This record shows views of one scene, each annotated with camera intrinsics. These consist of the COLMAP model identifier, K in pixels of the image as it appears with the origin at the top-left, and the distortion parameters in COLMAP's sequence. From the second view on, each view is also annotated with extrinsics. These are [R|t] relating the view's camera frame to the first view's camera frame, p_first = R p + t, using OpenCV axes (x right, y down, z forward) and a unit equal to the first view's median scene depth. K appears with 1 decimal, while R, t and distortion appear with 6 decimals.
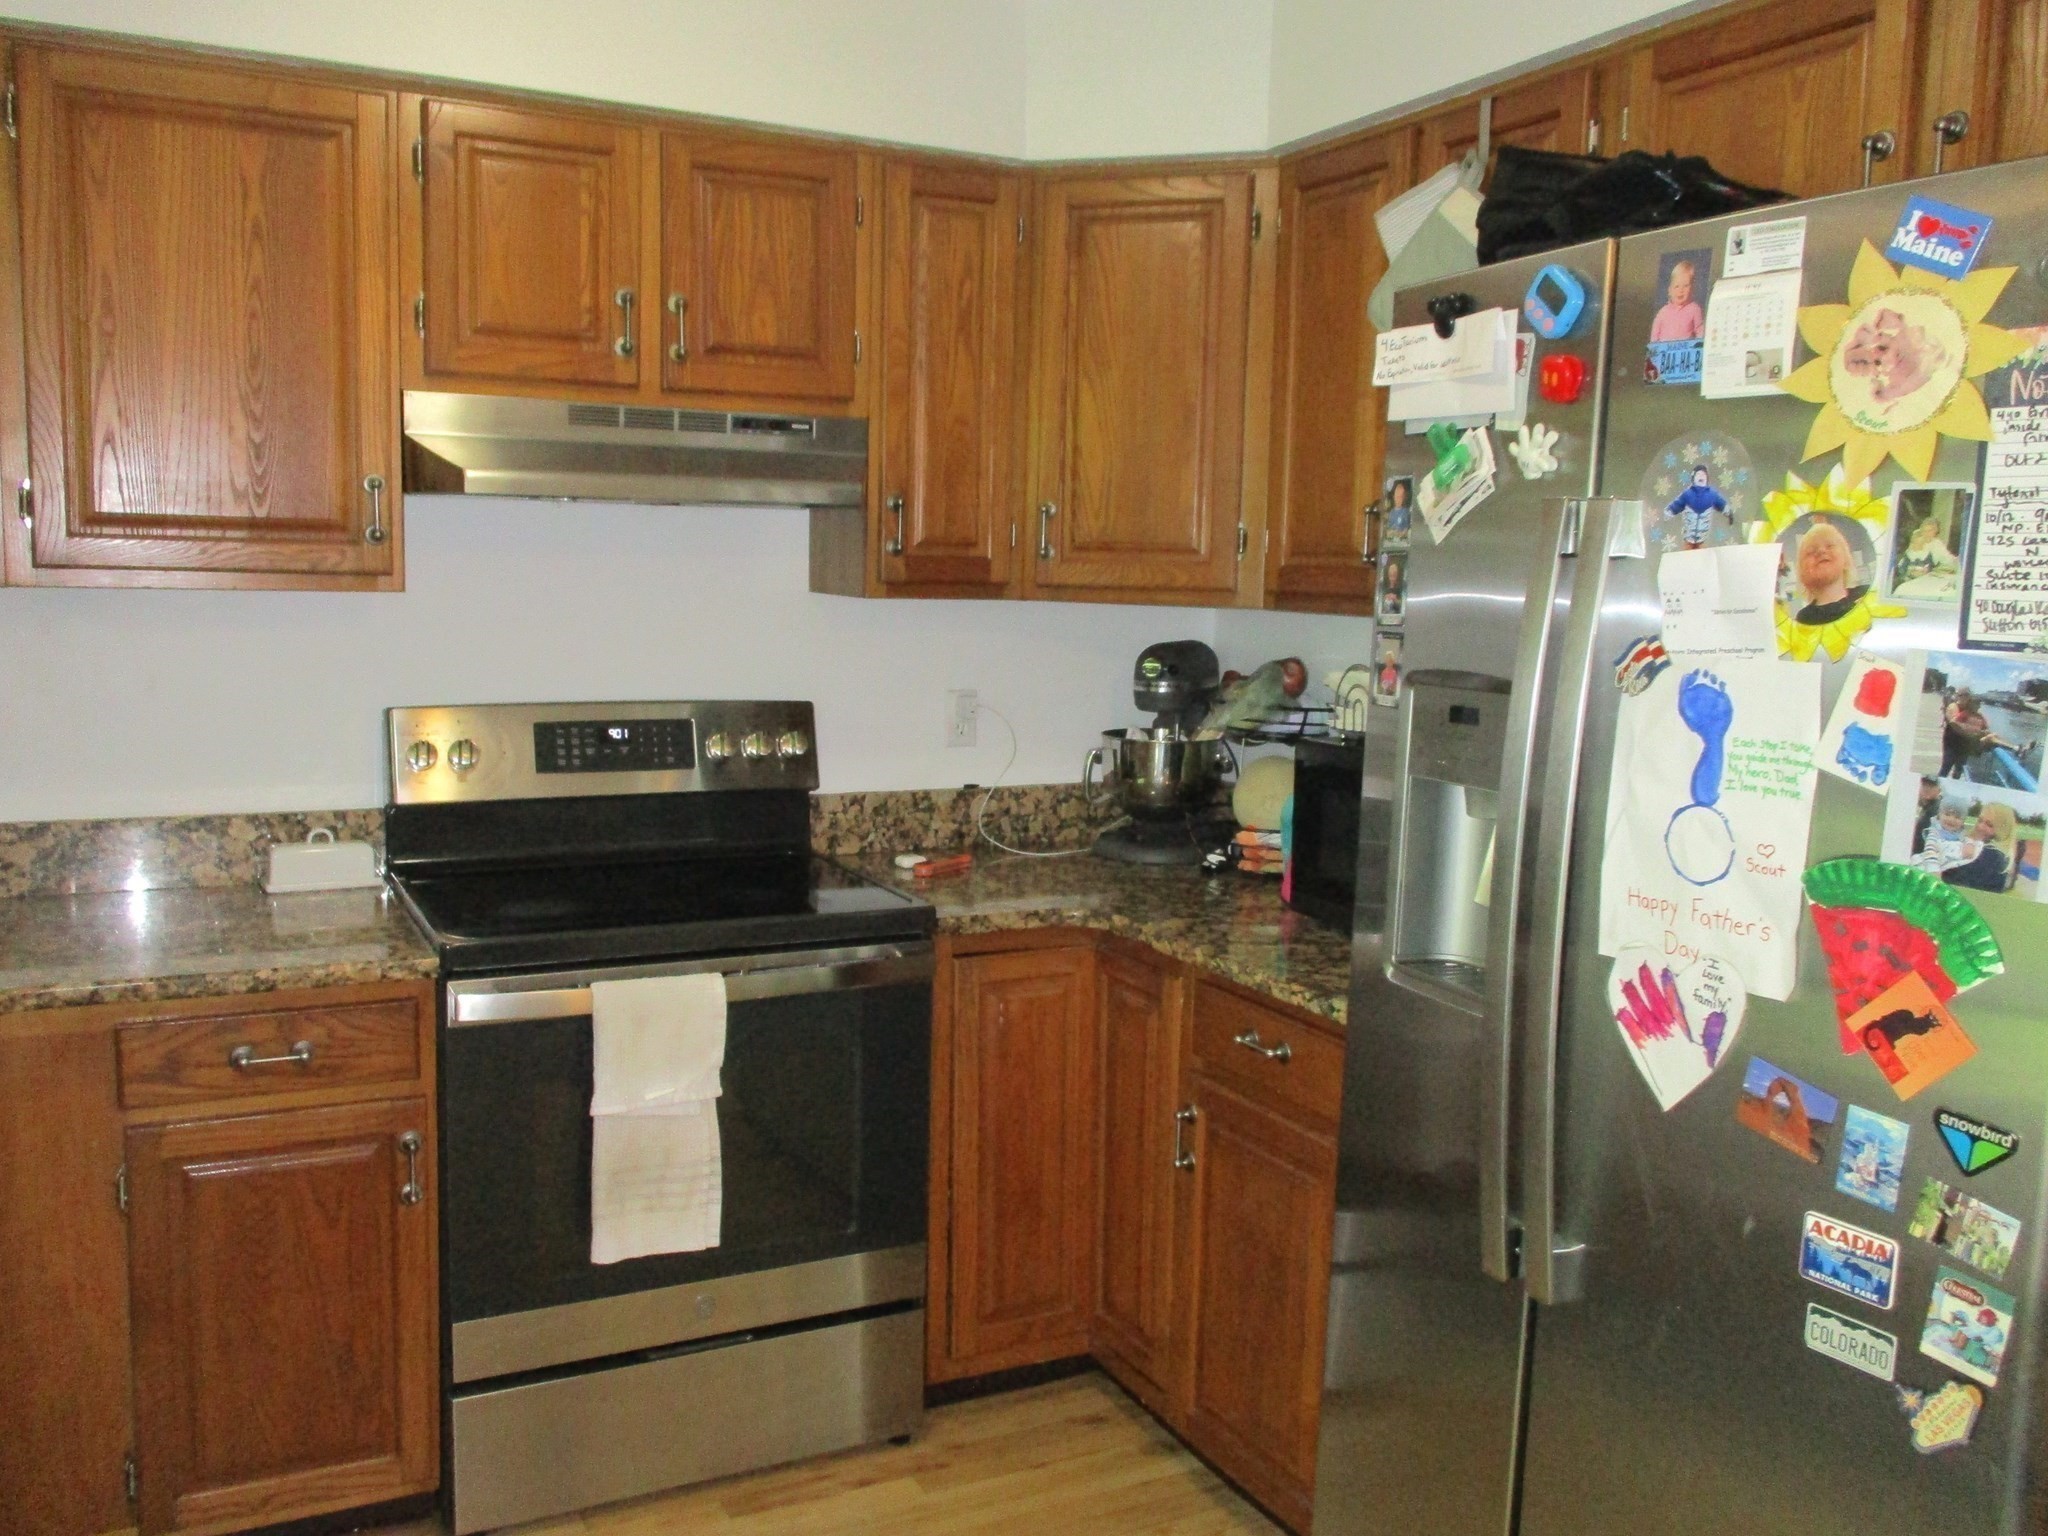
lens RADIAL K [[1728.8, 0, 1023.1], [0, 1728.8, 771.2], [0, 0, 1]] dist [-0.017972, 0.001821]
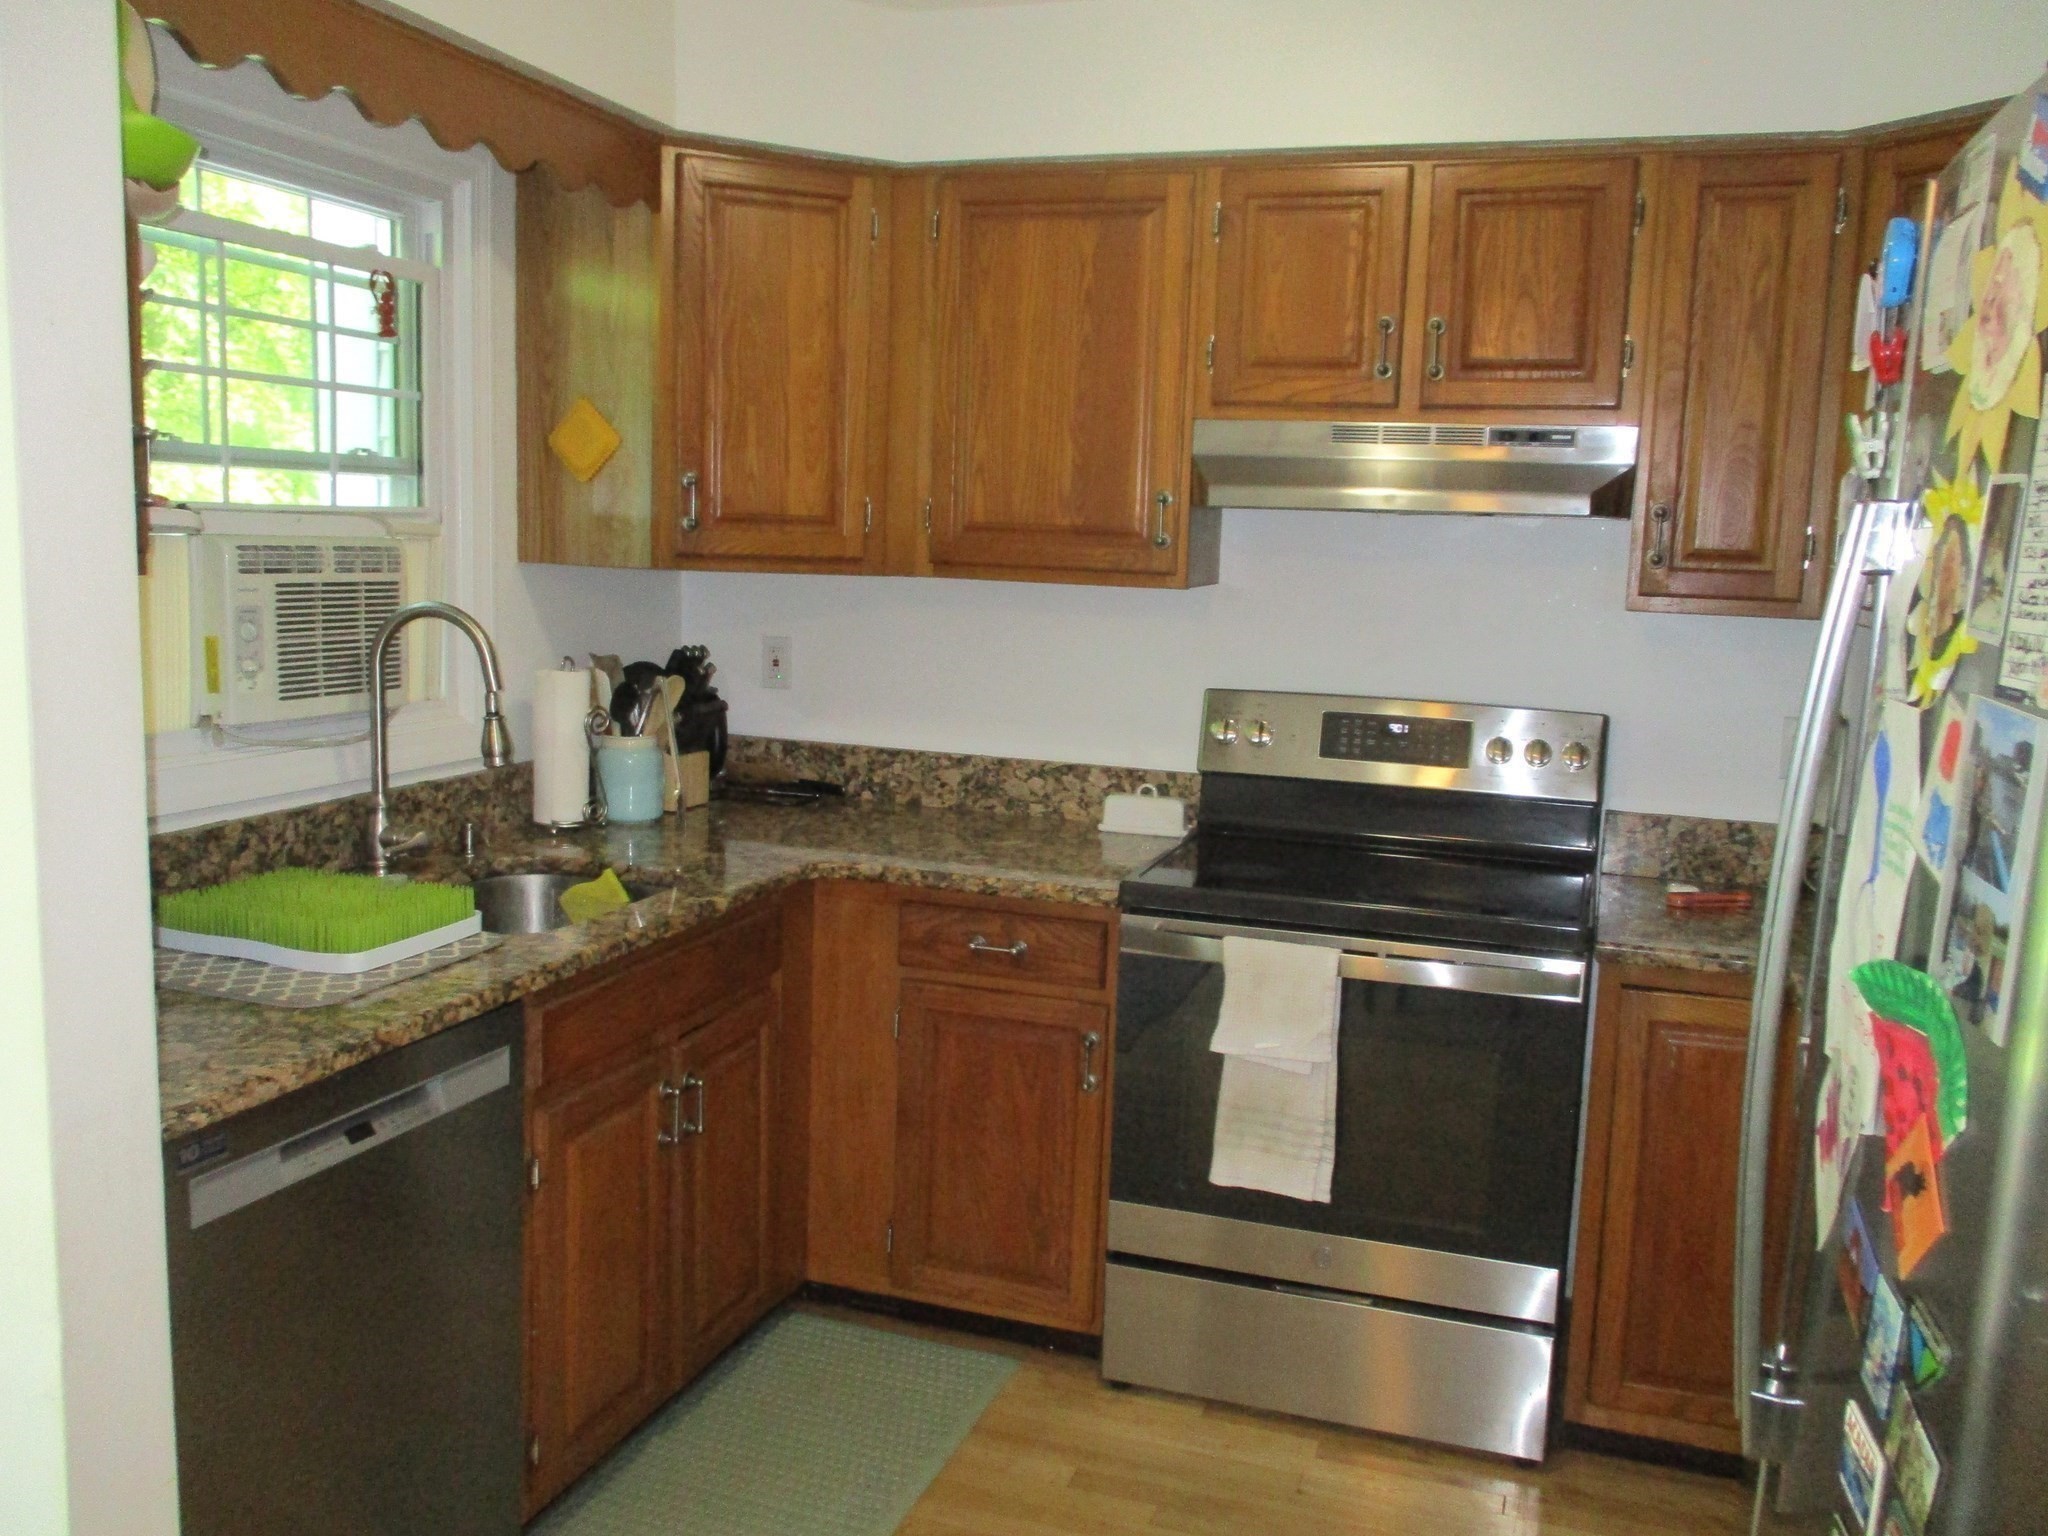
lens RADIAL K [[1728.8, 0, 1030.0], [0, 1728.8, 772.9], [0, 0, 1]] dist [-0.017972, 0.001821]
pose [[0.702819, 0.101281, -0.704122, 0.392640], [-0.105160, 0.993730, 0.037972, -0.011860], [0.703553, 0.047358, 0.709063, 0.085011]]
